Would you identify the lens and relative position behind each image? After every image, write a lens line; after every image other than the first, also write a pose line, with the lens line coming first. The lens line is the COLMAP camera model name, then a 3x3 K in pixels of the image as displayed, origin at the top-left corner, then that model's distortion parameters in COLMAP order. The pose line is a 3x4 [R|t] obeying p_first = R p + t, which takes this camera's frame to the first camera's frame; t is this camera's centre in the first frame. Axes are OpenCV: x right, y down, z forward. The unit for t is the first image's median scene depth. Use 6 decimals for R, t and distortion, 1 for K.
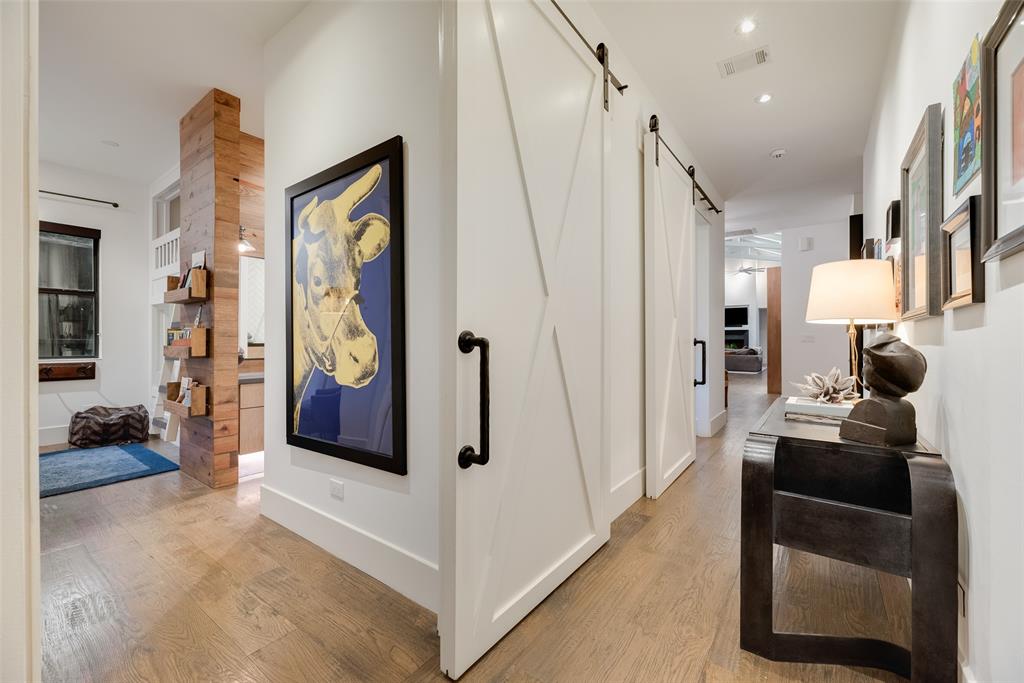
lens RADIAL K [[410.4, 0, 515.7], [0, 410.4, 335.4], [0, 0, 1]] dist [-0.000979, 0.000633]
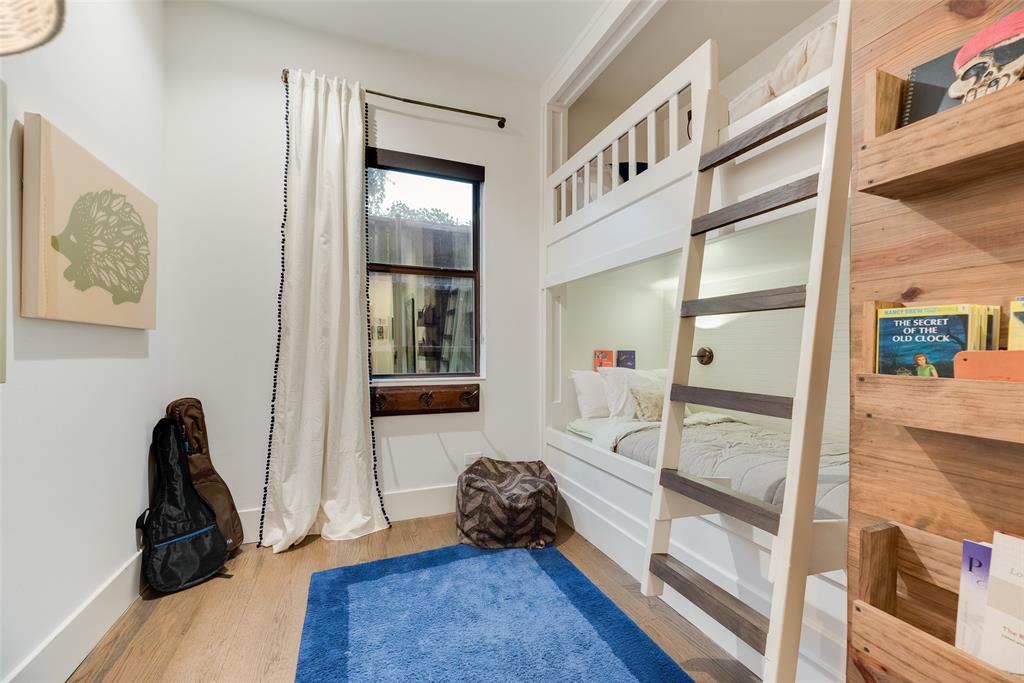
lens RADIAL K [[410.4, 0, 511.3], [0, 410.4, 347.5], [0, 0, 1]] dist [-0.000979, 0.000633]
pose [[0.847879, 0.003539, -0.530178, -0.694006], [0.001664, 0.999955, 0.009336, 0.005967], [0.530188, -0.008798, 0.847835, 0.534512]]
